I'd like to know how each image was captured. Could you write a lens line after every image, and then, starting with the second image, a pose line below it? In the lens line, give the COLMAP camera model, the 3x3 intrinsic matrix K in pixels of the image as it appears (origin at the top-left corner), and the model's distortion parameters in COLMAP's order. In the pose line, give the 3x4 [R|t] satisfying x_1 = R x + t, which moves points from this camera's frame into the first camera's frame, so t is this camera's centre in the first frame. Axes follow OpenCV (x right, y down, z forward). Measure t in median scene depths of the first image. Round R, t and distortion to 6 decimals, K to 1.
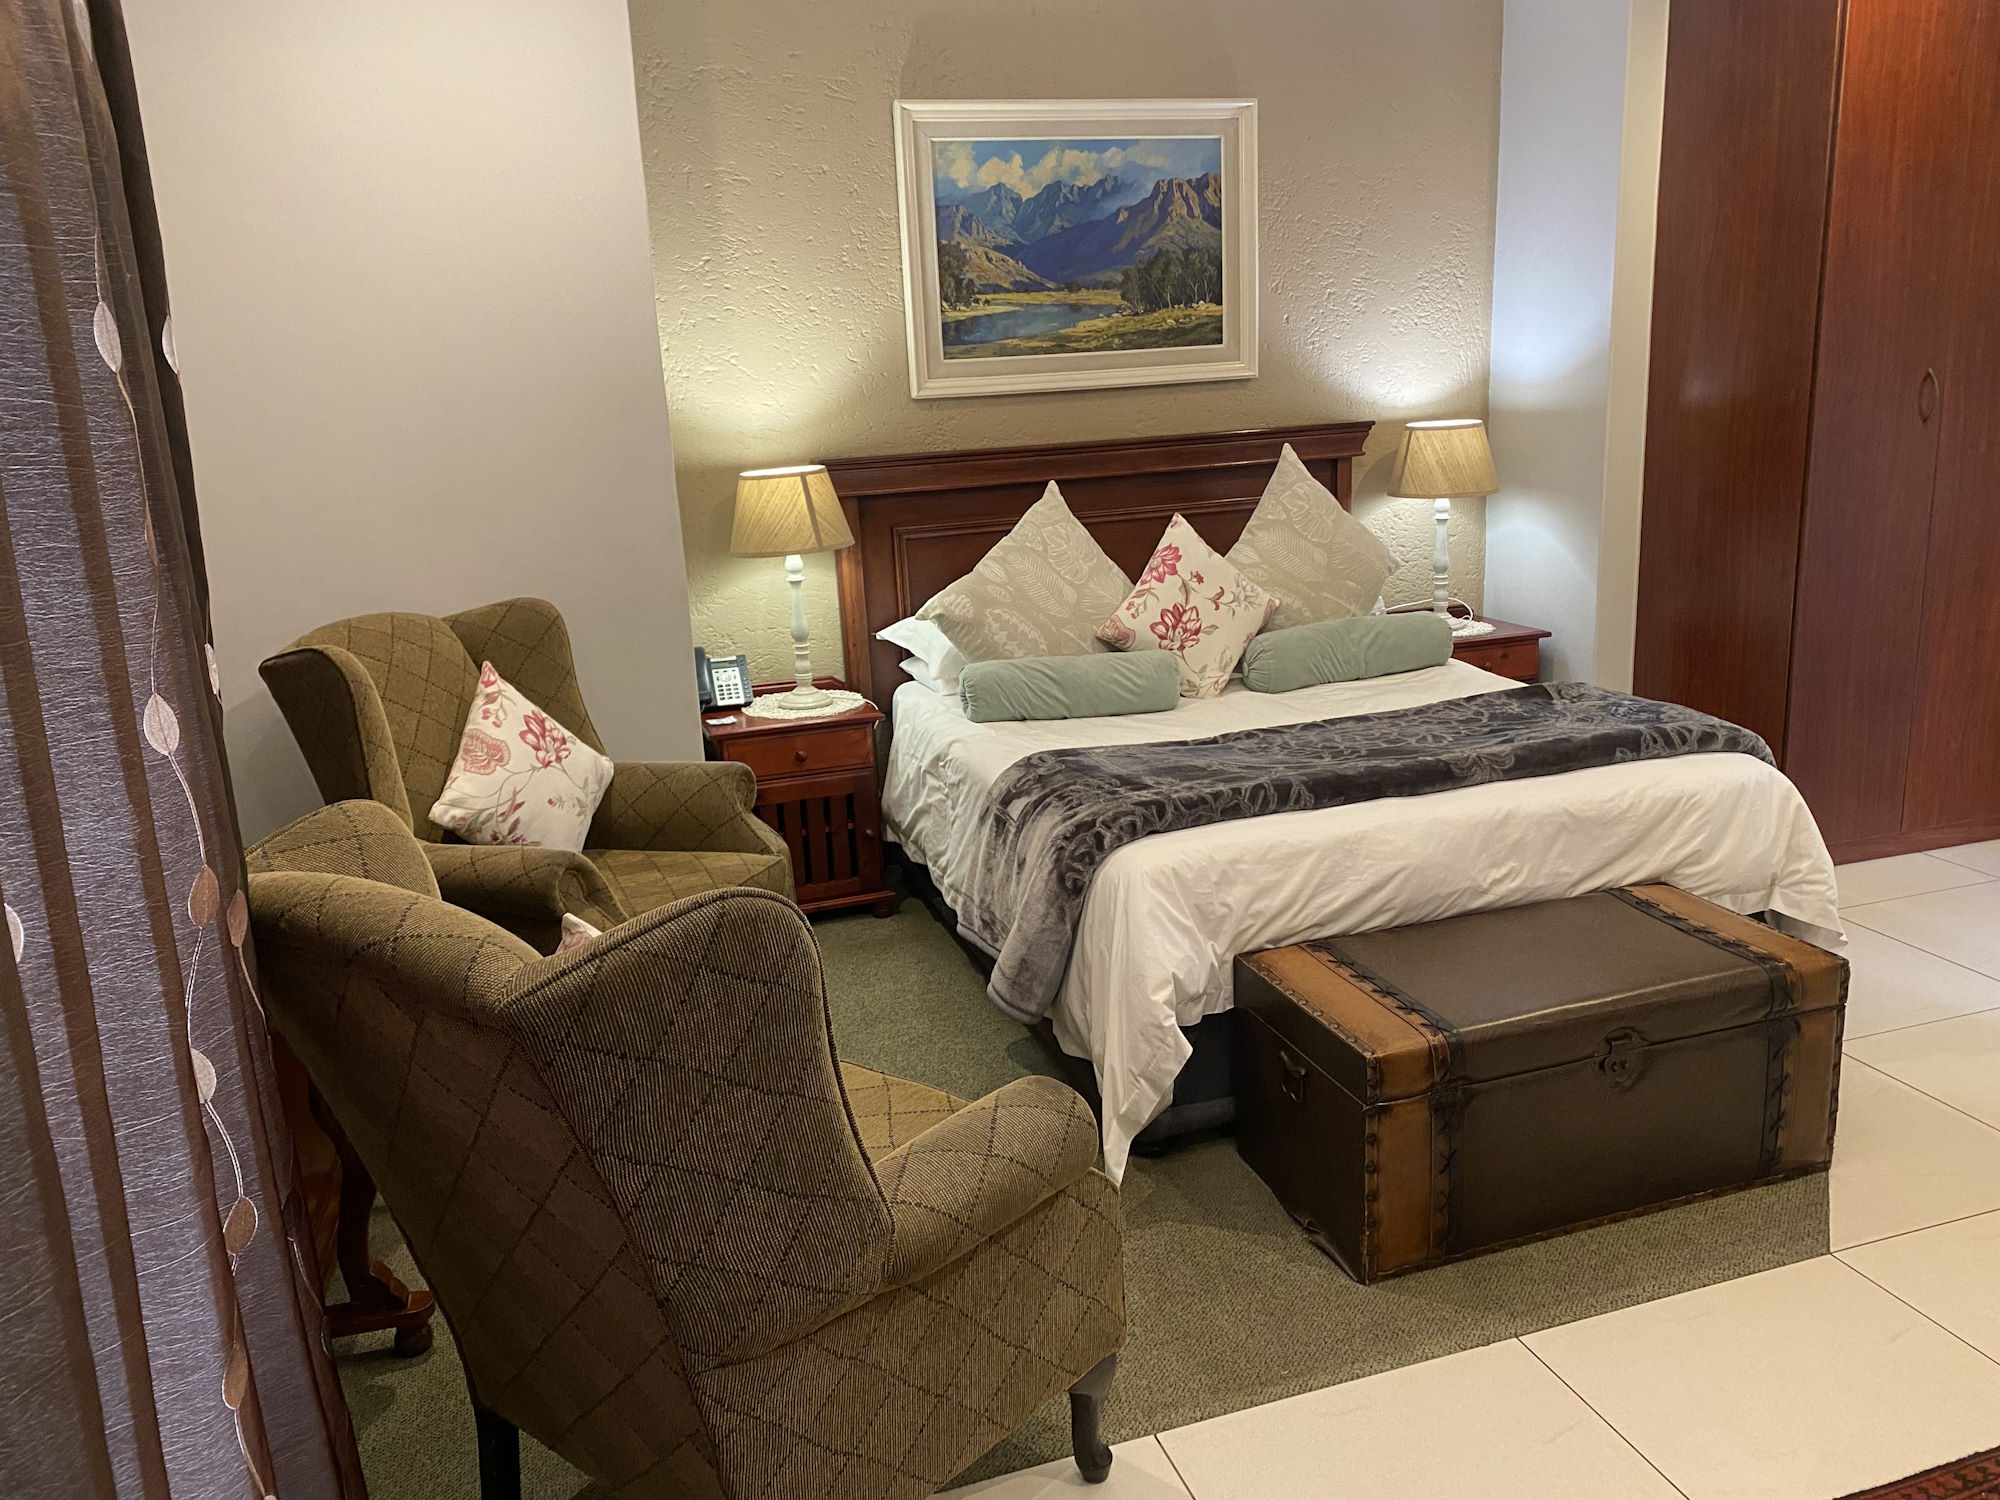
lens RADIAL K [[1543.1, 0, 1000.0], [0, 1543.1, 750.0], [0, 0, 1]] dist [0.086287, -0.190703]
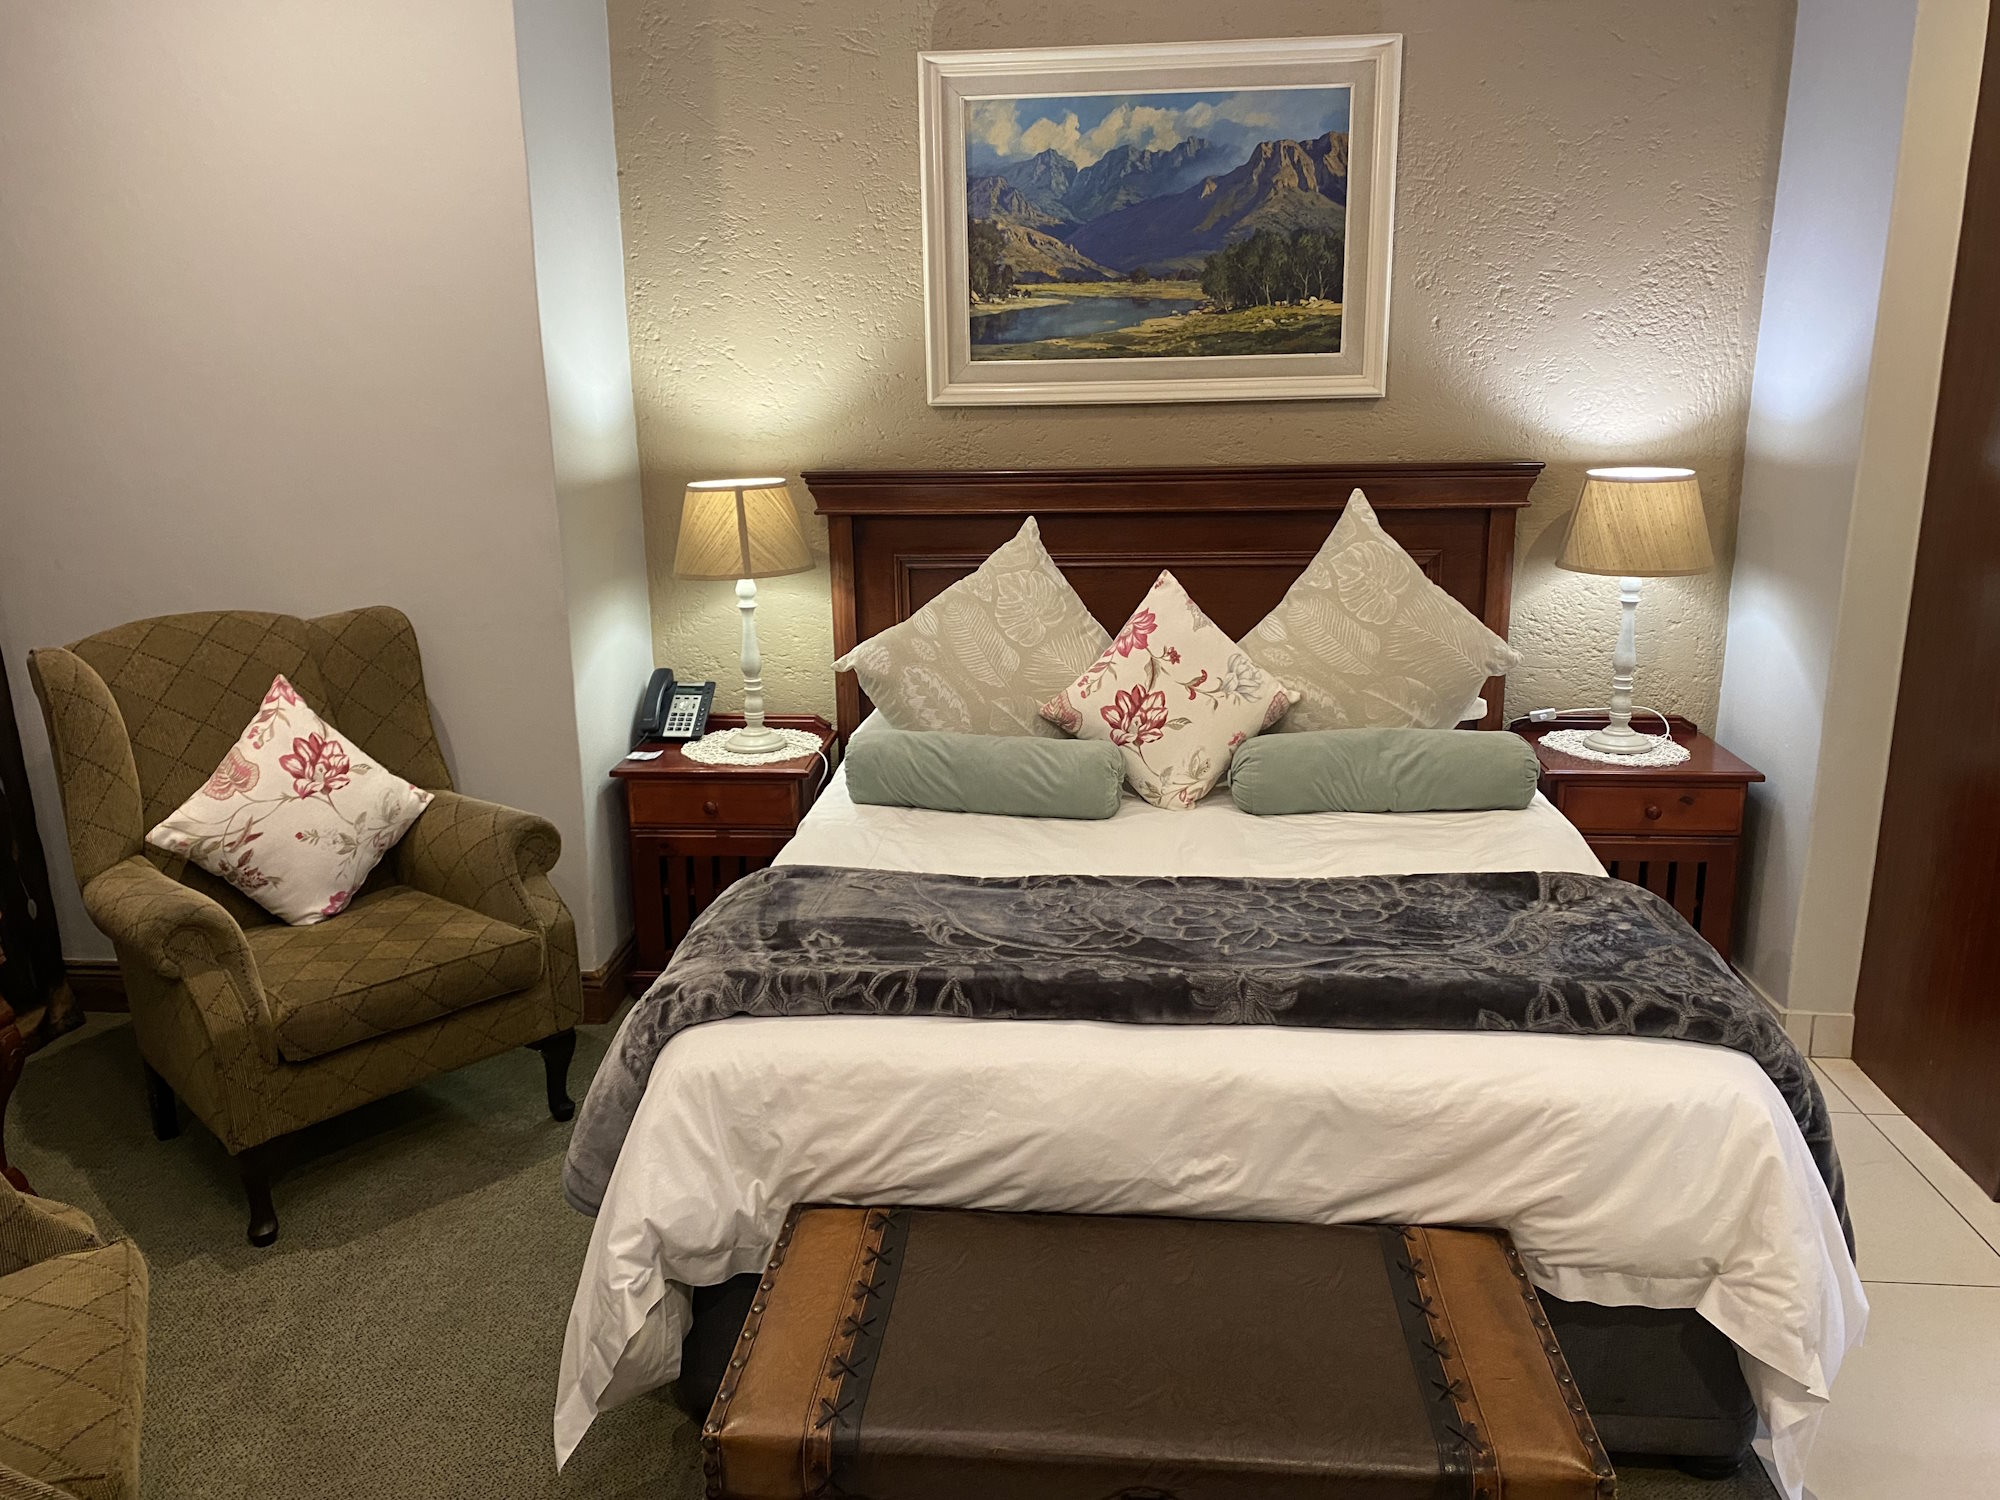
lens RADIAL K [[1529.3, 0, 990.3], [0, 1529.3, 748.6], [0, 0, 1]] dist [0.056288, -0.096327]
pose [[0.918637, 0.132144, -0.372351, 0.328538], [-0.123785, 0.991224, 0.046383, -0.086854], [0.375212, 0.003482, 0.926932, 0.242443]]
